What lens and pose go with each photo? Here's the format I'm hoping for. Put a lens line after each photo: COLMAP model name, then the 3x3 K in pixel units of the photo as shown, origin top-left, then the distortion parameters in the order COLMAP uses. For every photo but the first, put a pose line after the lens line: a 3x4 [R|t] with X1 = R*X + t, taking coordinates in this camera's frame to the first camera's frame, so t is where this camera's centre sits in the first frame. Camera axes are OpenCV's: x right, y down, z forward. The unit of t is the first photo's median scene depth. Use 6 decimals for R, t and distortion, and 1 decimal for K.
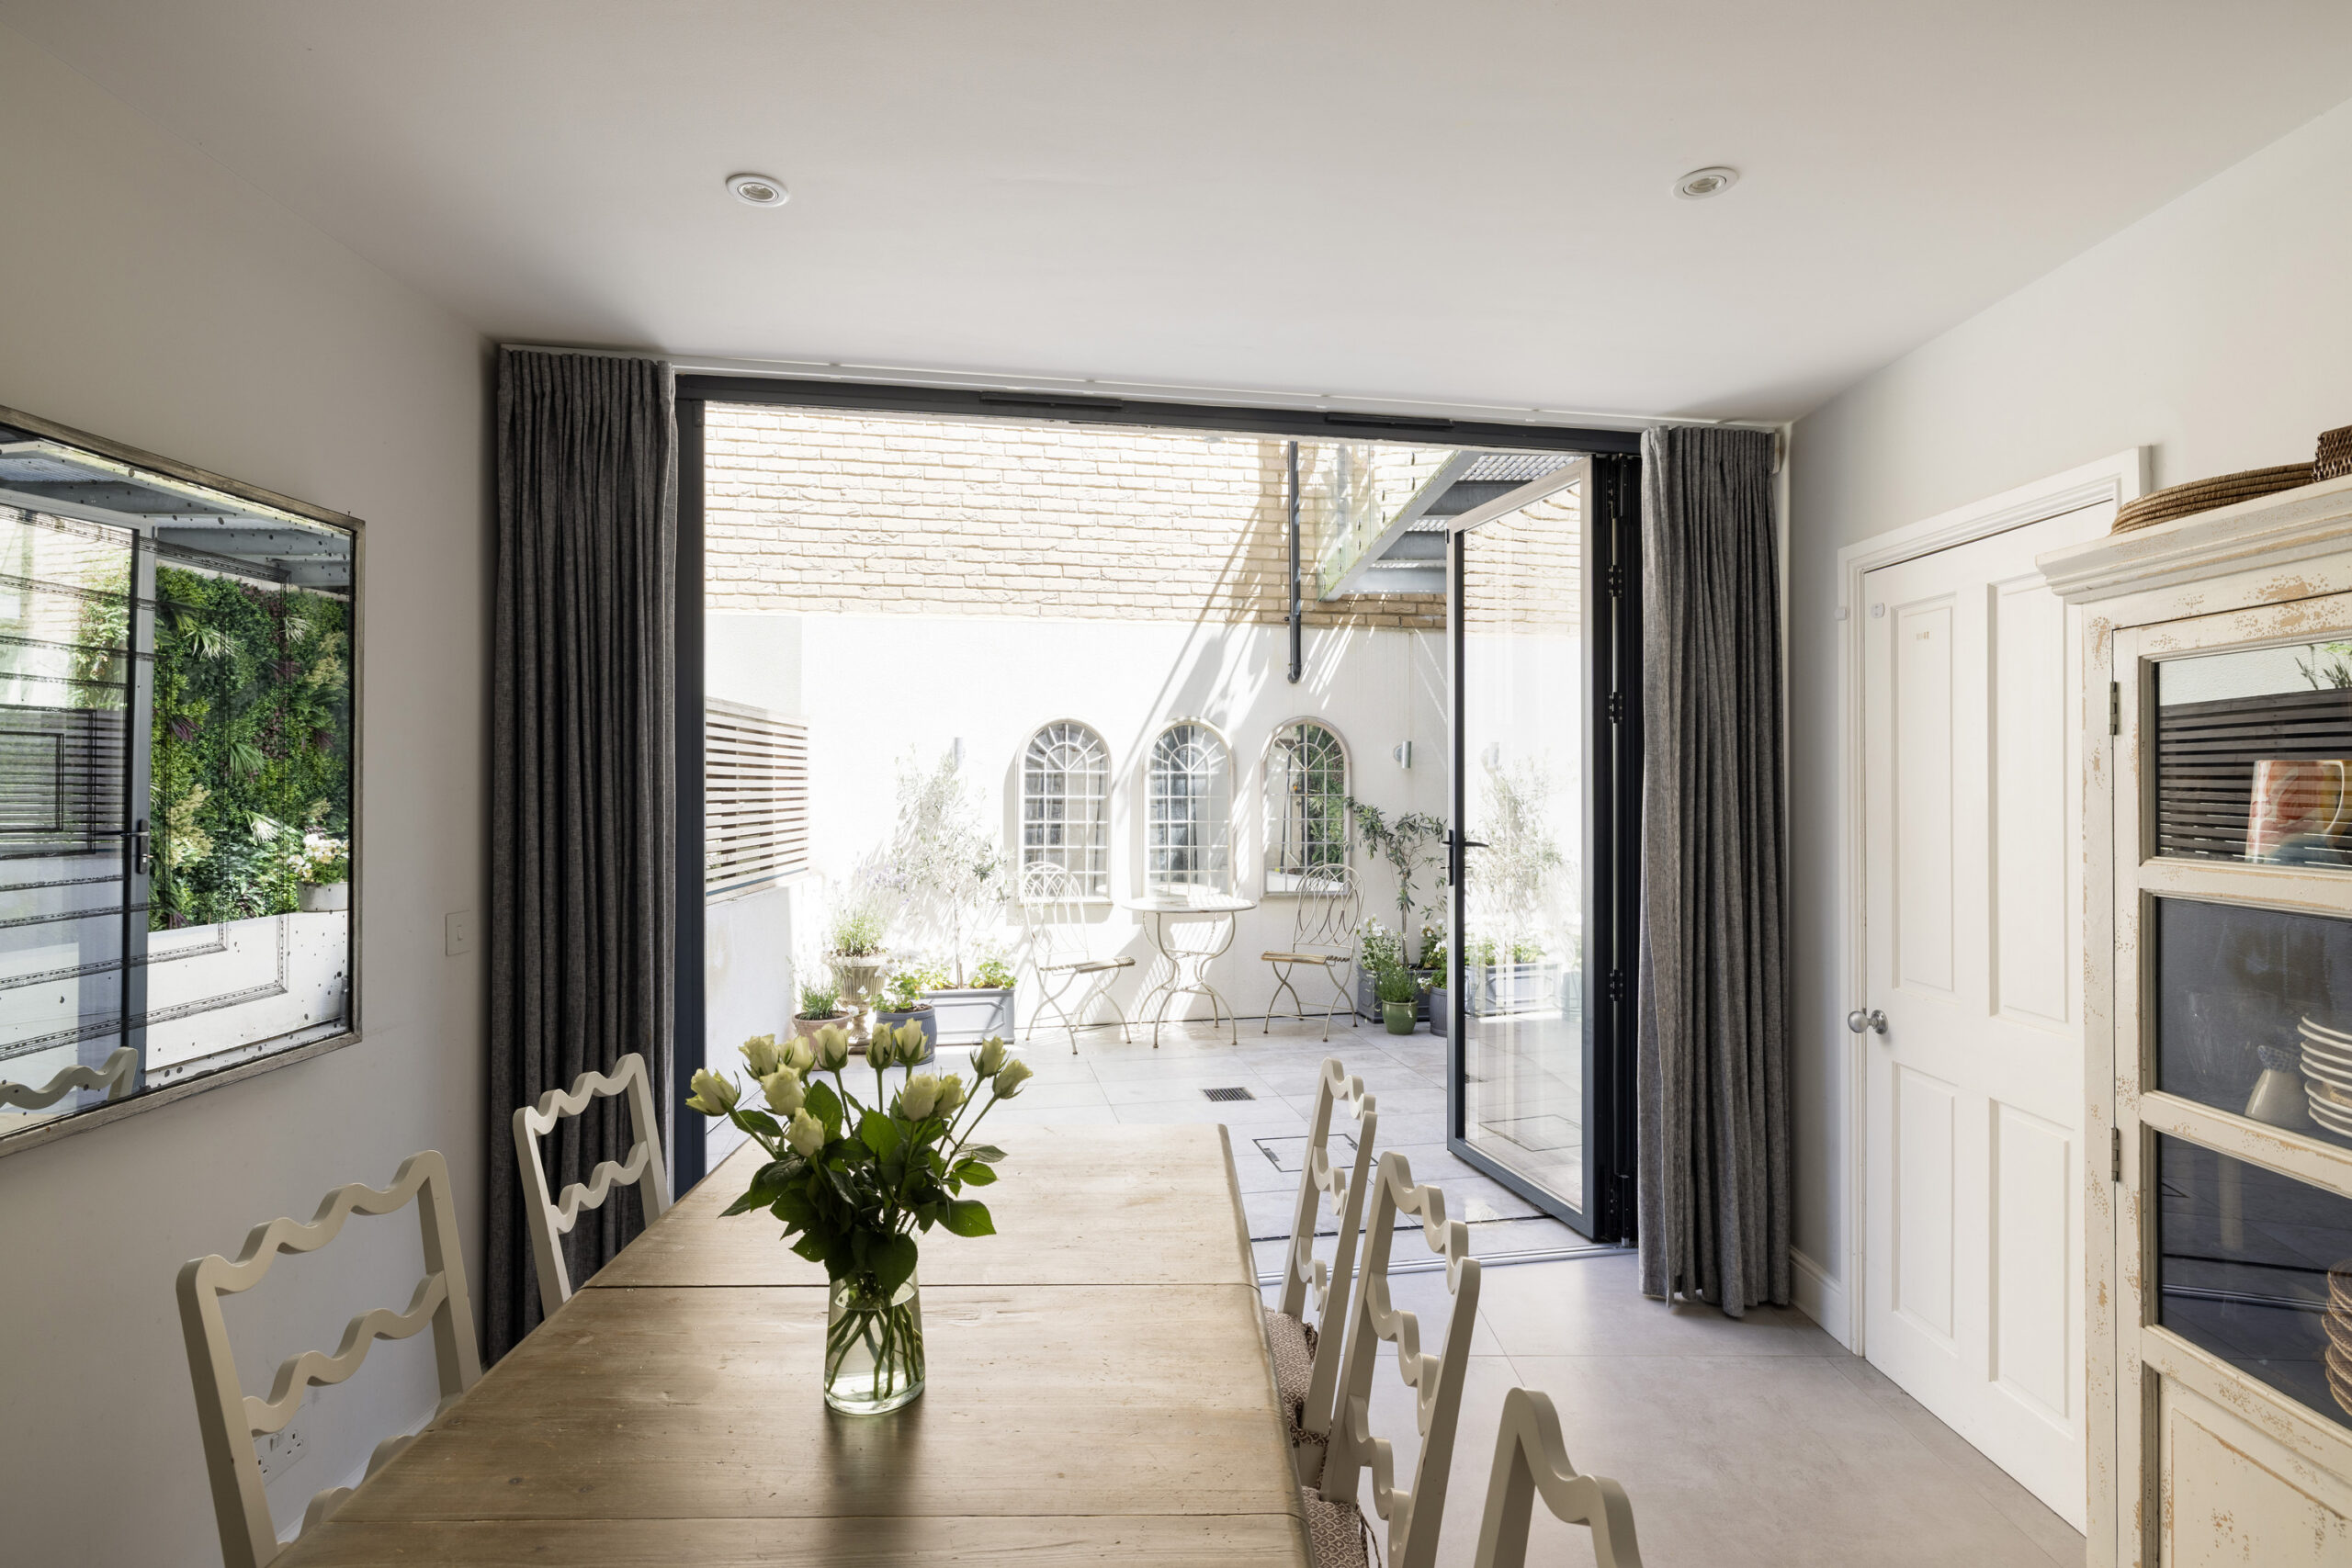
lens RADIAL K [[1192.4, 0, 1176.0], [0, 1192.4, 784.0], [0, 0, 1]] dist [-0.000163, -0.000051]
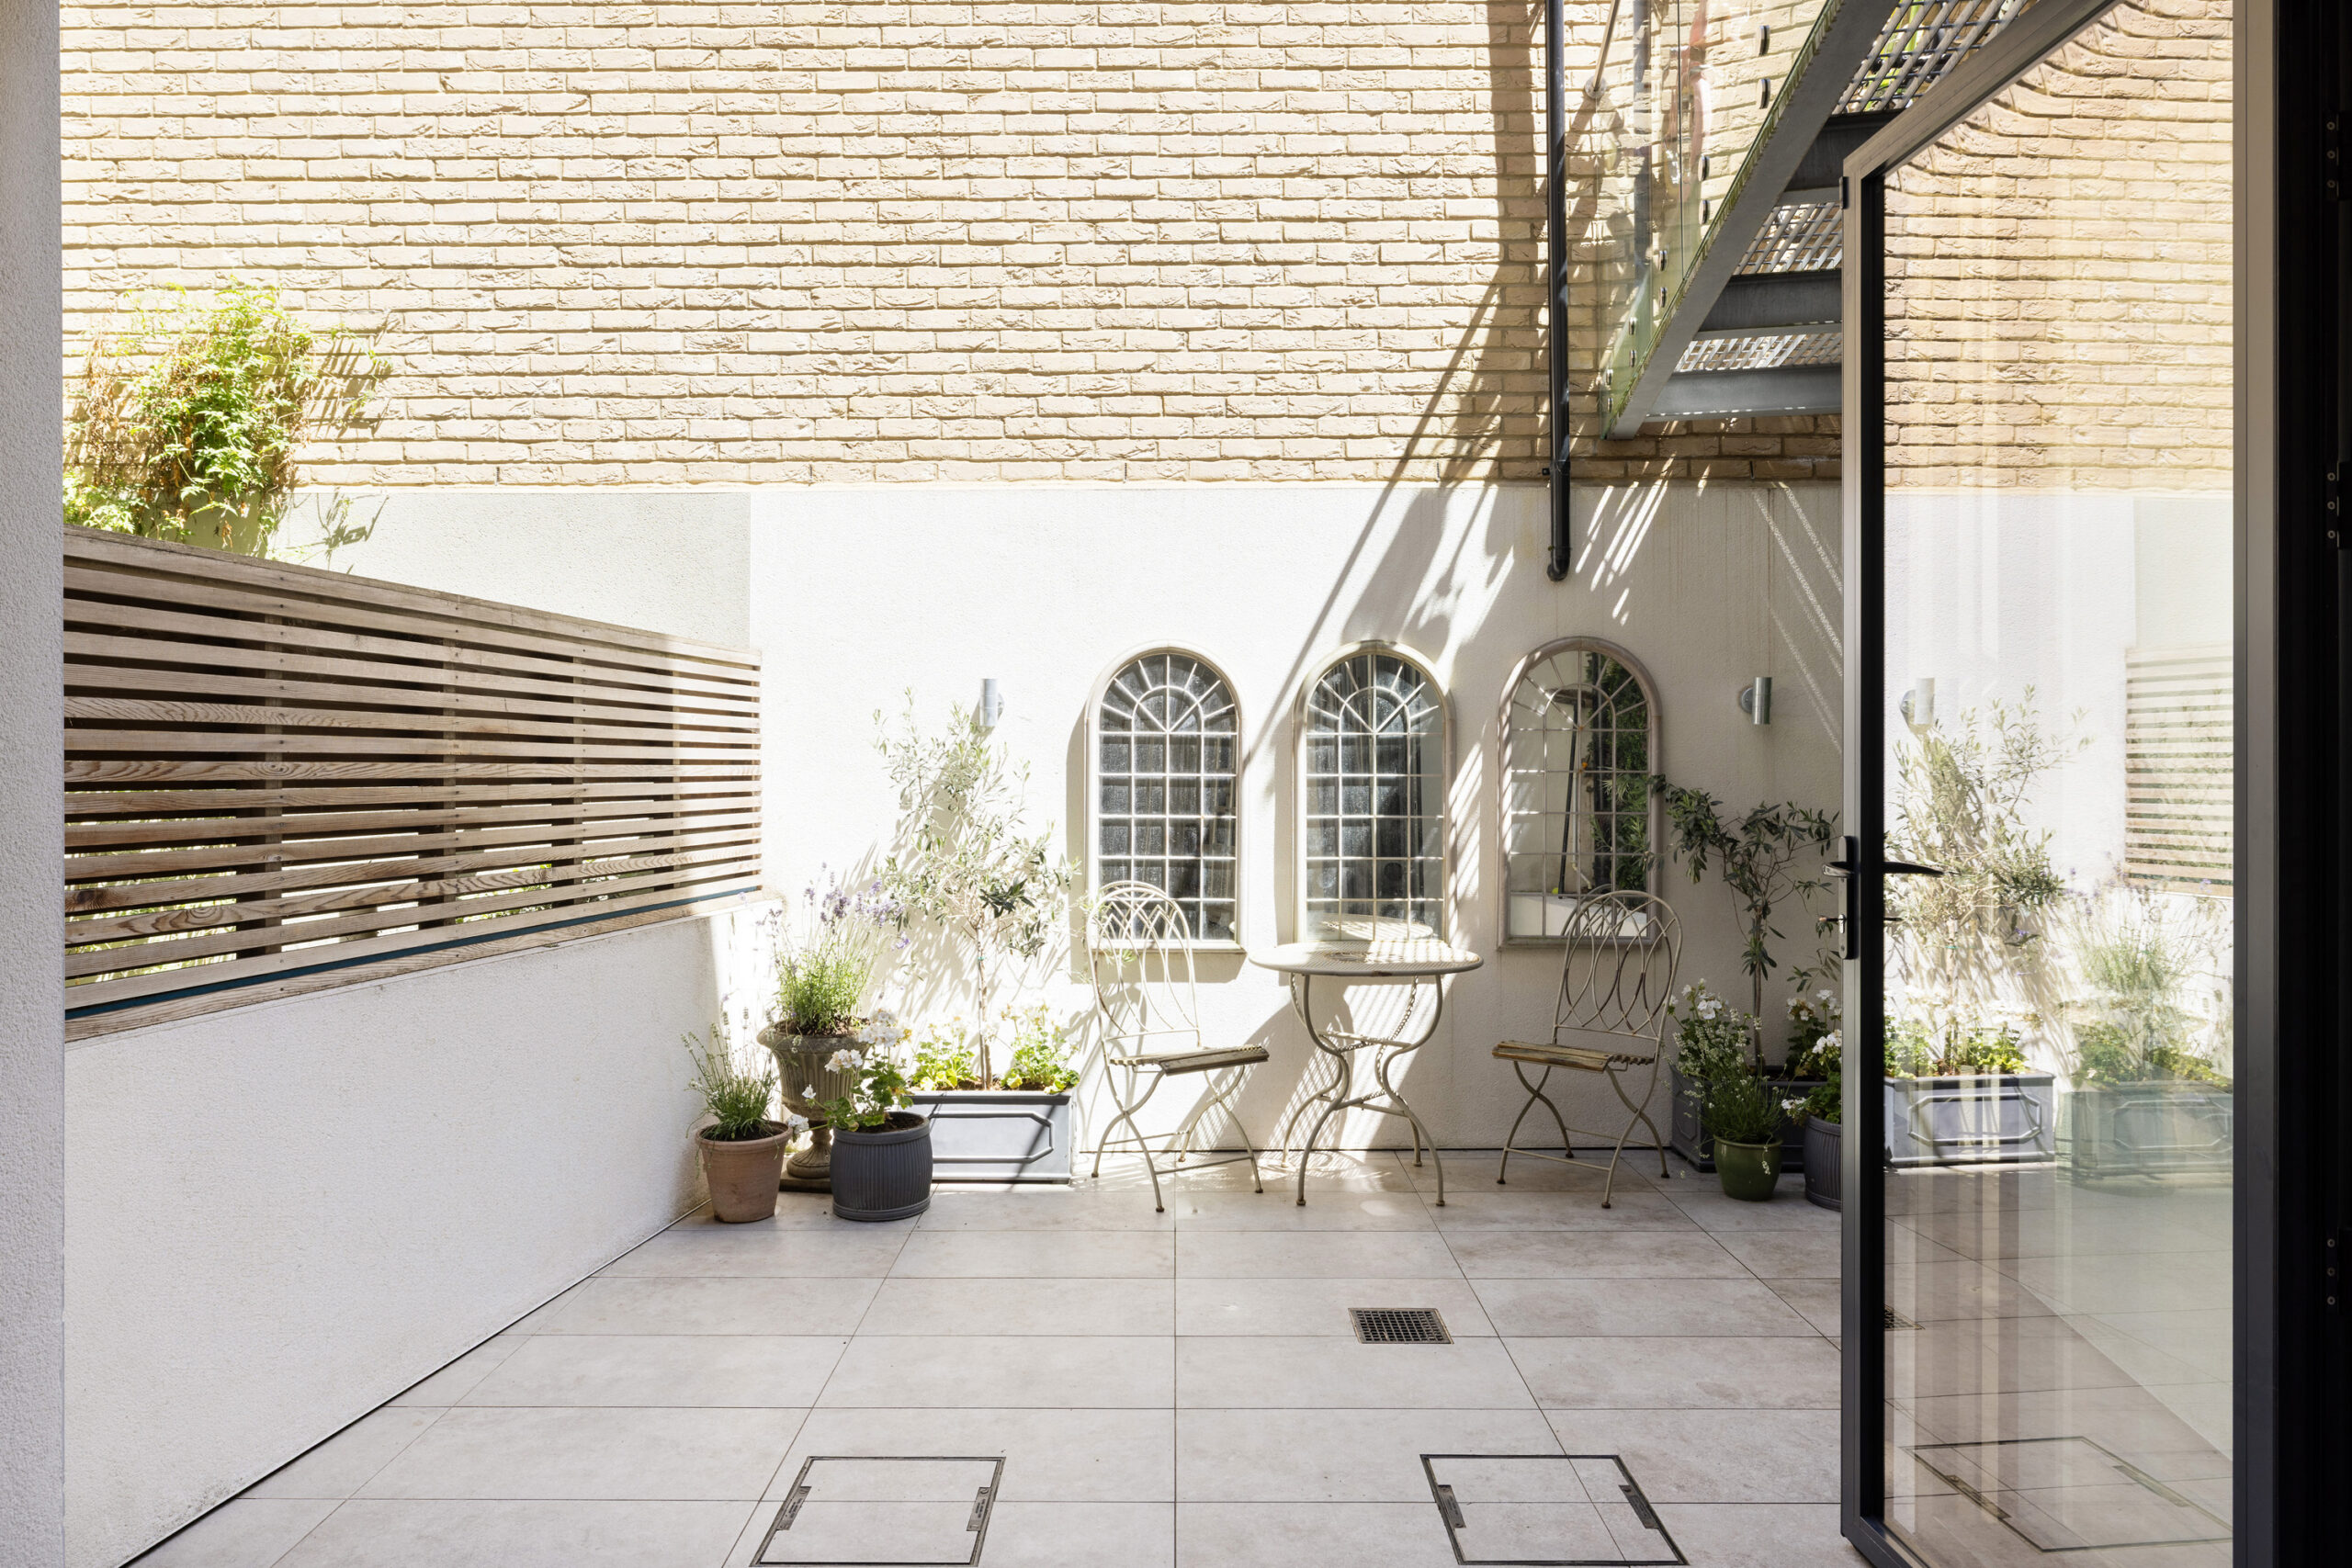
lens RADIAL K [[1436.5, 0, 1176.0], [0, 1436.5, 784.0], [0, 0, 1]] dist [-0.000831, 0.000713]
pose [[0.978799, -0.000676, -0.204822, 0.062254], [0.003149, 0.999926, 0.011750, 0.006678], [0.204799, -0.012146, 0.978729, 0.282345]]
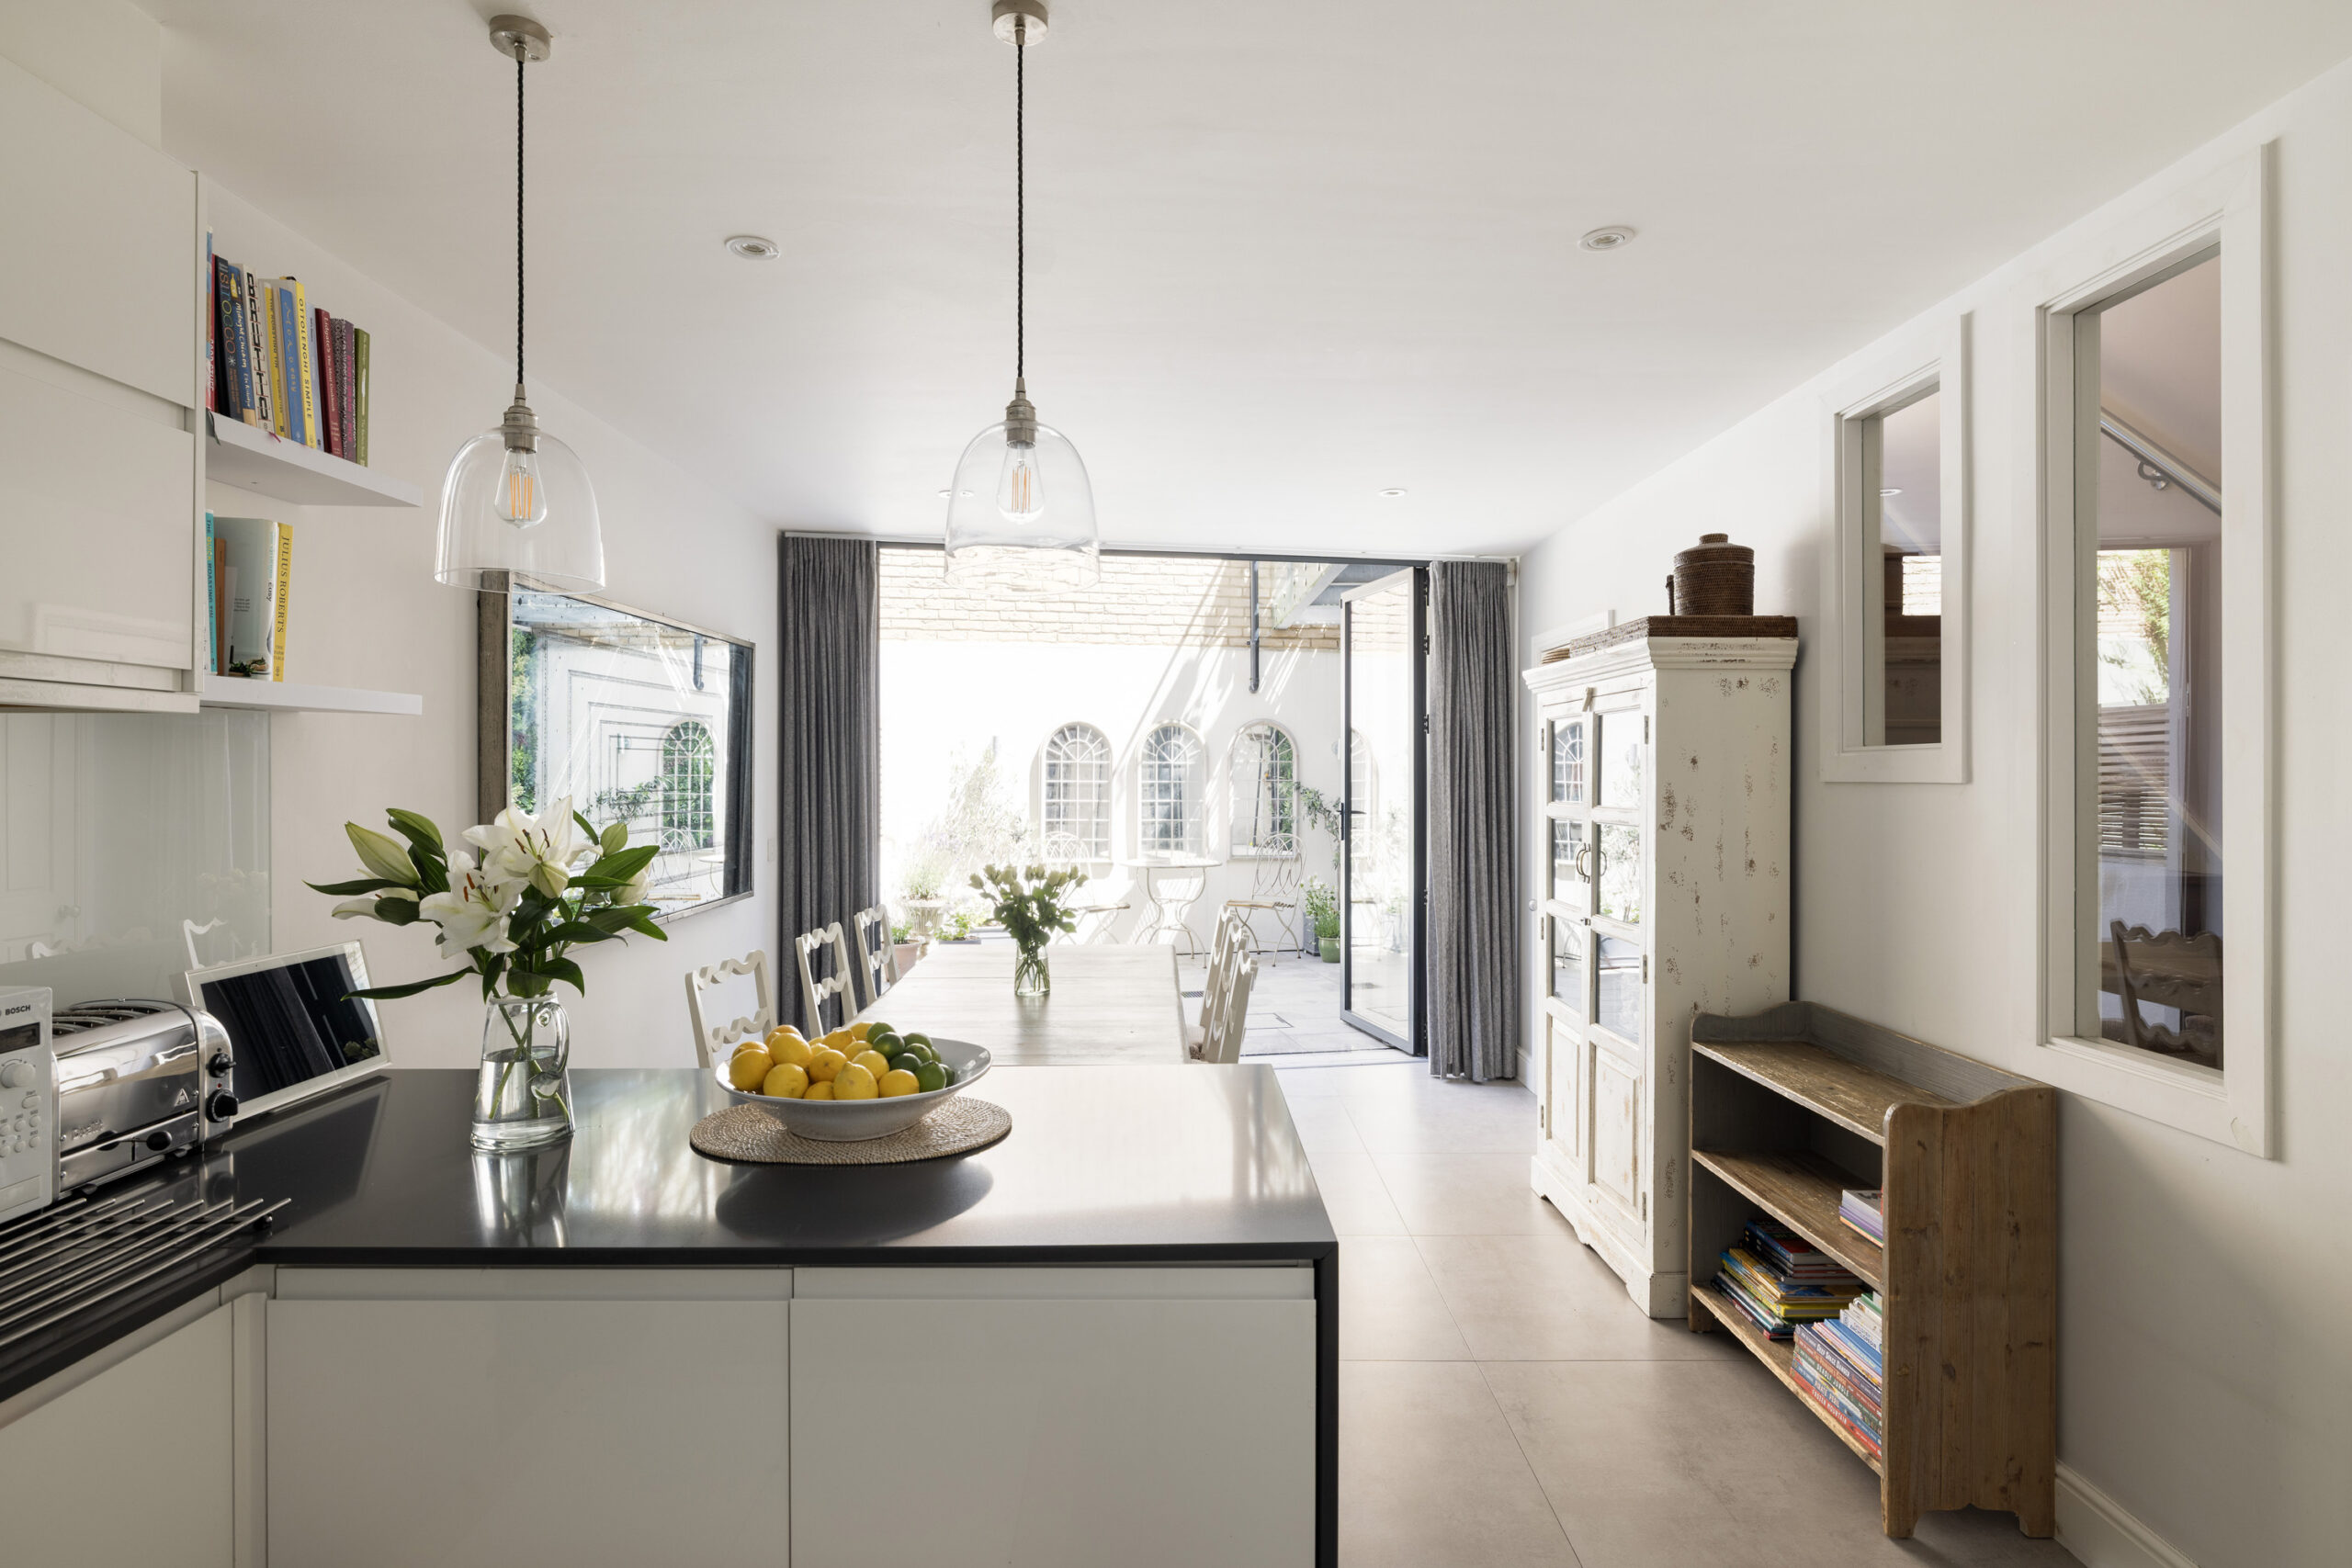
lens RADIAL K [[1238.0, 0, 1176.0], [0, 1238.0, 784.0], [0, 0, 1]] dist [-0.000403, -0.000007]
pose [[0.999999, 0.000871, 0.000860, 0.014435], [-0.000879, 0.999950, 0.009941, 0.000138], [-0.000852, -0.009941, 0.999950, -0.351682]]
